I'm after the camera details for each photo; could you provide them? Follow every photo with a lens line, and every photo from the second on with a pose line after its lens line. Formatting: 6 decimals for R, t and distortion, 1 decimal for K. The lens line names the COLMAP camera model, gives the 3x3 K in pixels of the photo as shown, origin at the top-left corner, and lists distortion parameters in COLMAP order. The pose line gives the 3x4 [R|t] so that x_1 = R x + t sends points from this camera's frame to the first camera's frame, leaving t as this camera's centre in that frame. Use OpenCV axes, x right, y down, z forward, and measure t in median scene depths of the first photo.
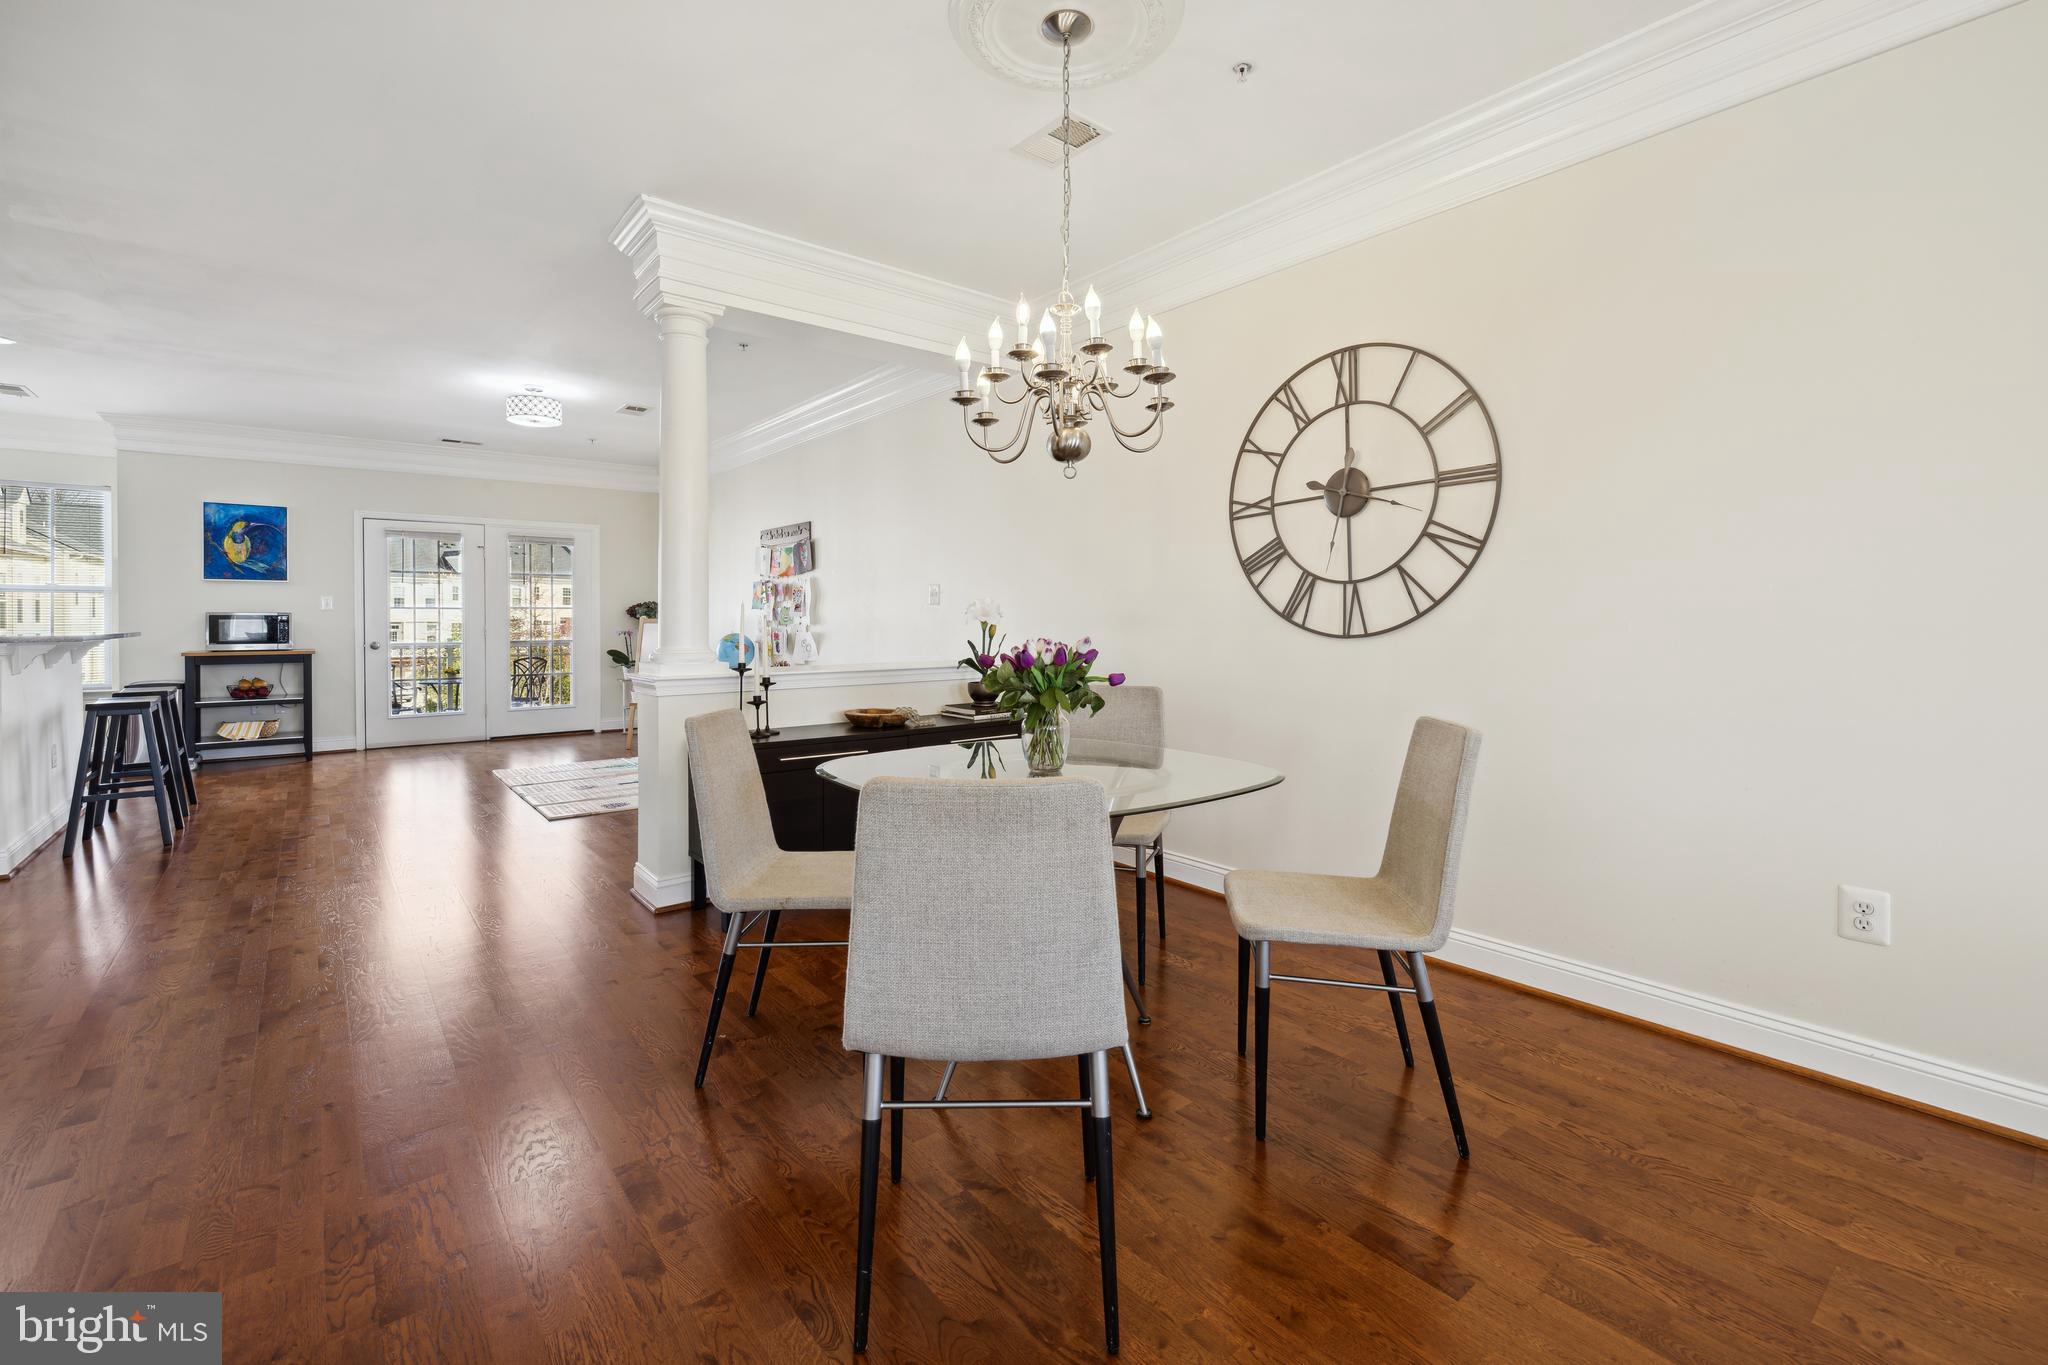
lens RADIAL K [[886.2, 0, 1021.0], [0, 886.2, 622.8], [0, 0, 1]] dist [0.001688, 0.000153]
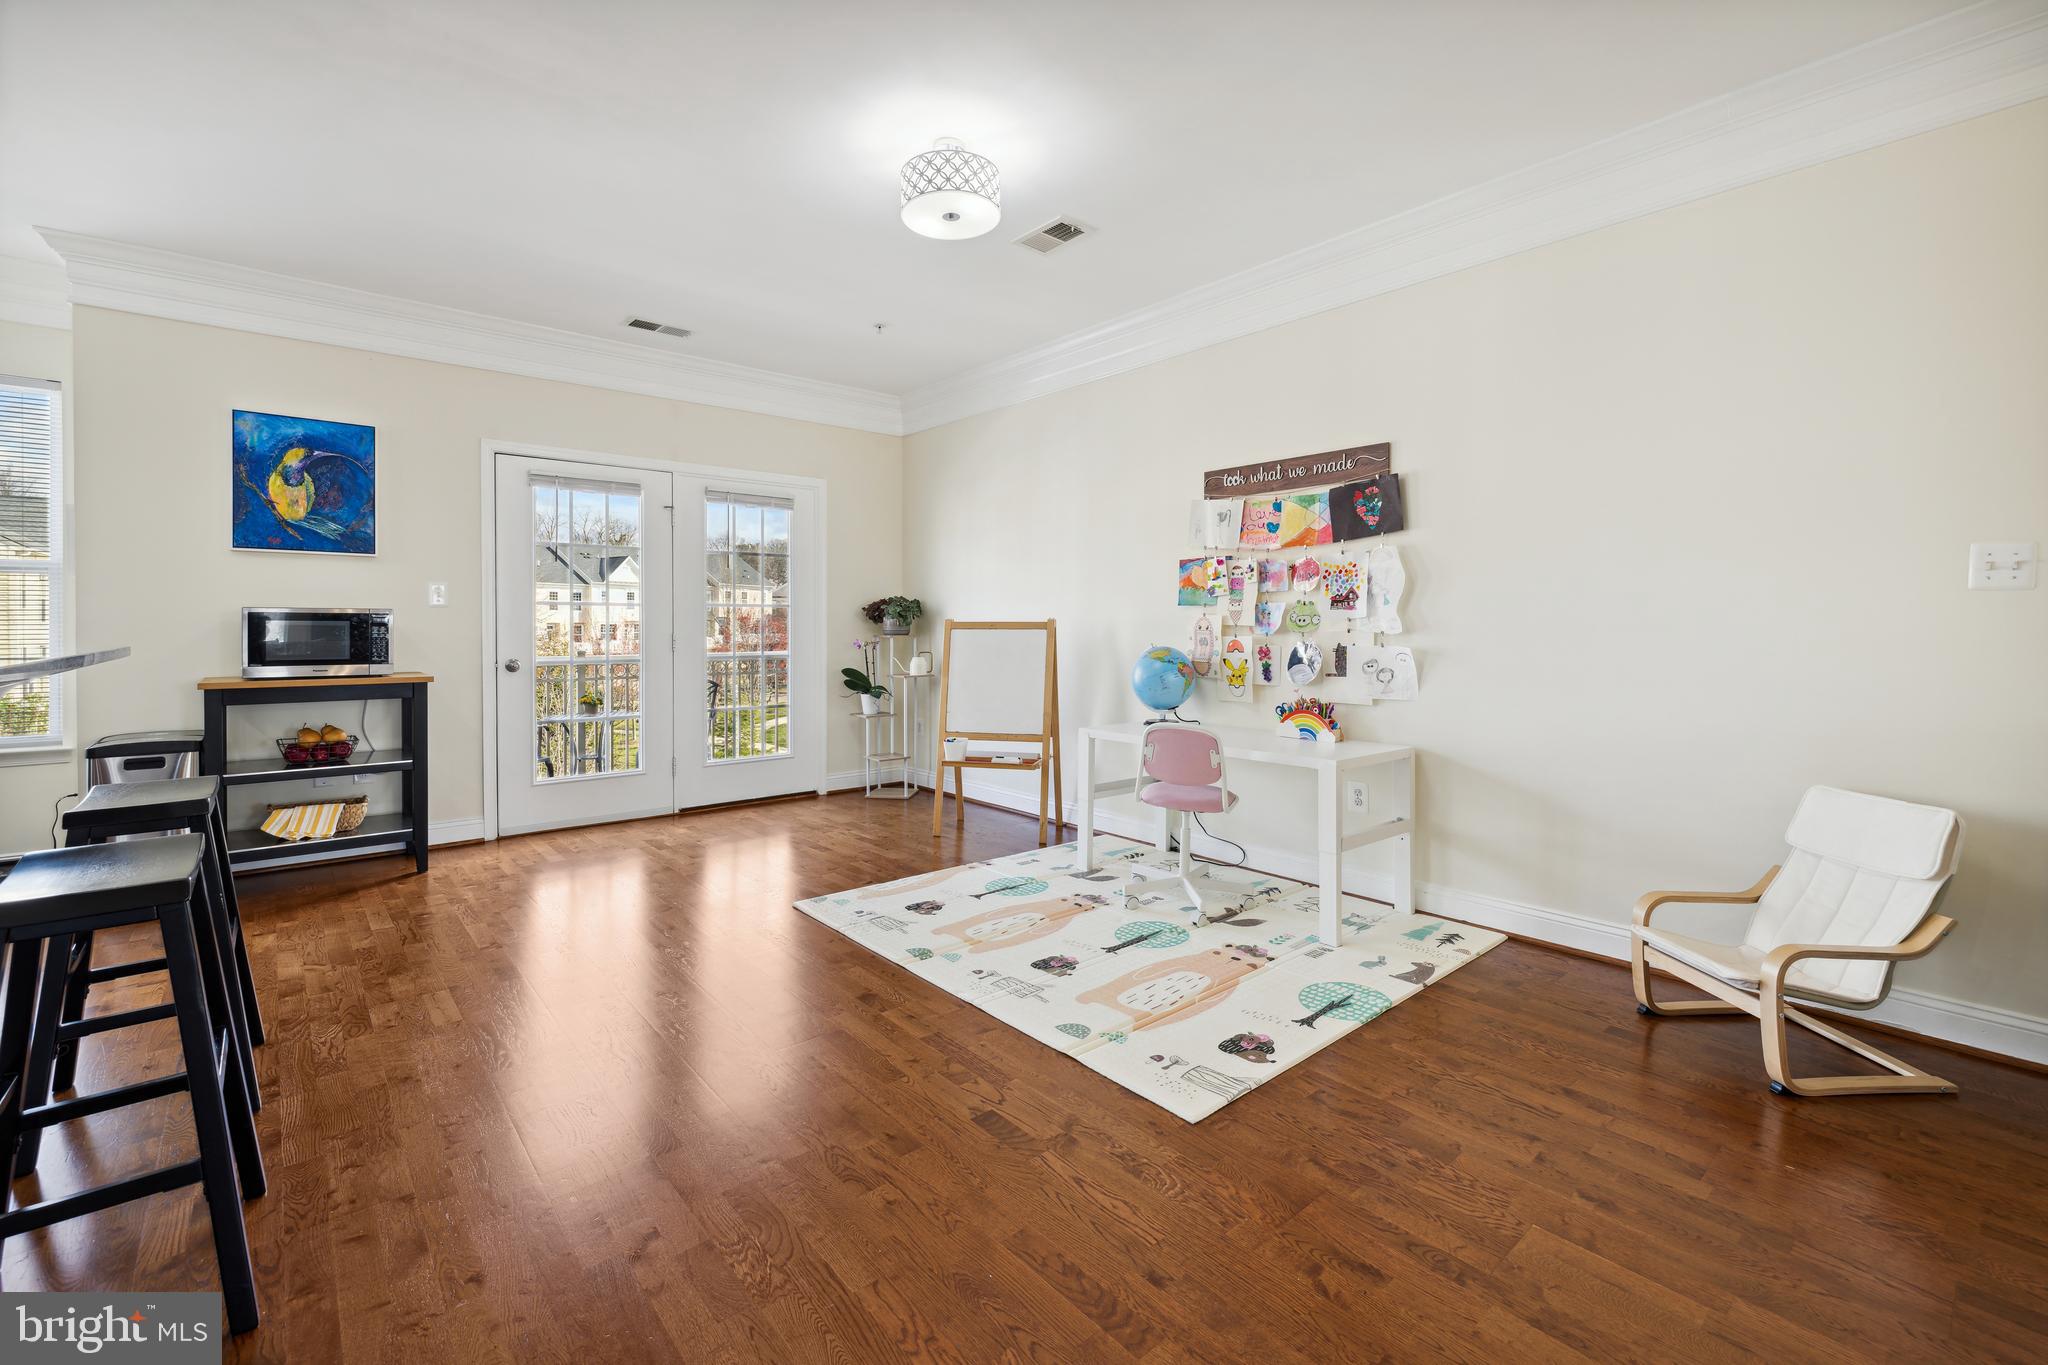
lens RADIAL K [[879.8, 0, 1015.9], [0, 879.8, 630.1], [0, 0, 1]] dist [0.000752, 0.000255]
pose [[0.999517, 0.002556, 0.030962, -0.441384], [-0.002613, 0.999995, 0.001789, -0.000213], [-0.030958, -0.001869, 0.999519, 0.427435]]
